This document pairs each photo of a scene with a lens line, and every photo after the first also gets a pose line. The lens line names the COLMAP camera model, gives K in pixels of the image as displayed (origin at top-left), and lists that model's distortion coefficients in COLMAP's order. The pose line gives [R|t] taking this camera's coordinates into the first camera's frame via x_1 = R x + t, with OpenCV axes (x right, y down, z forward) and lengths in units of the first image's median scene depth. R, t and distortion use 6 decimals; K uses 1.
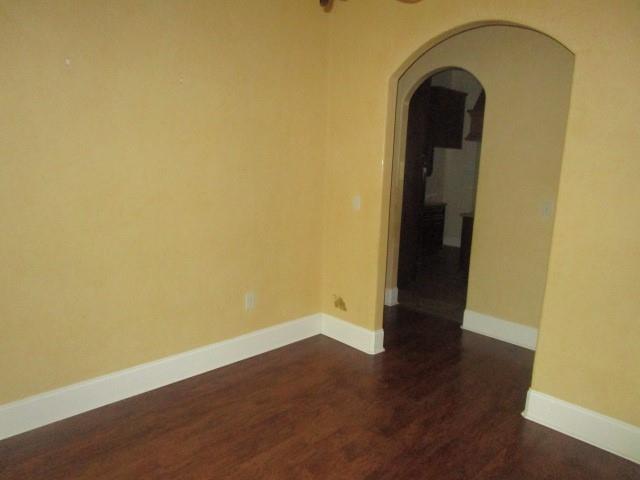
lens RADIAL K [[439.7, 0, 320.0], [0, 439.7, 240.0], [0, 0, 1]] dist [-0.058500, 0.001029]
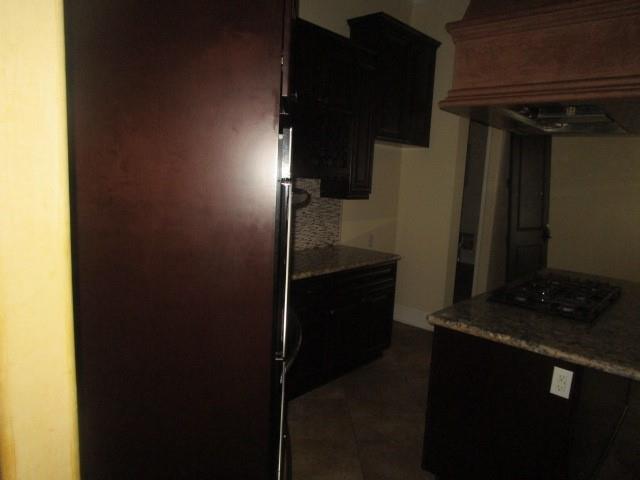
lens RADIAL K [[457.0, 0, 320.0], [0, 457.0, 240.0], [0, 0, 1]] dist [-0.034535, 0.010371]
pose [[0.997257, -0.004677, 0.073871, 1.394918], [0.004955, 0.999981, -0.003577, -0.863690], [-0.073853, 0.003933, 0.997261, 4.213905]]
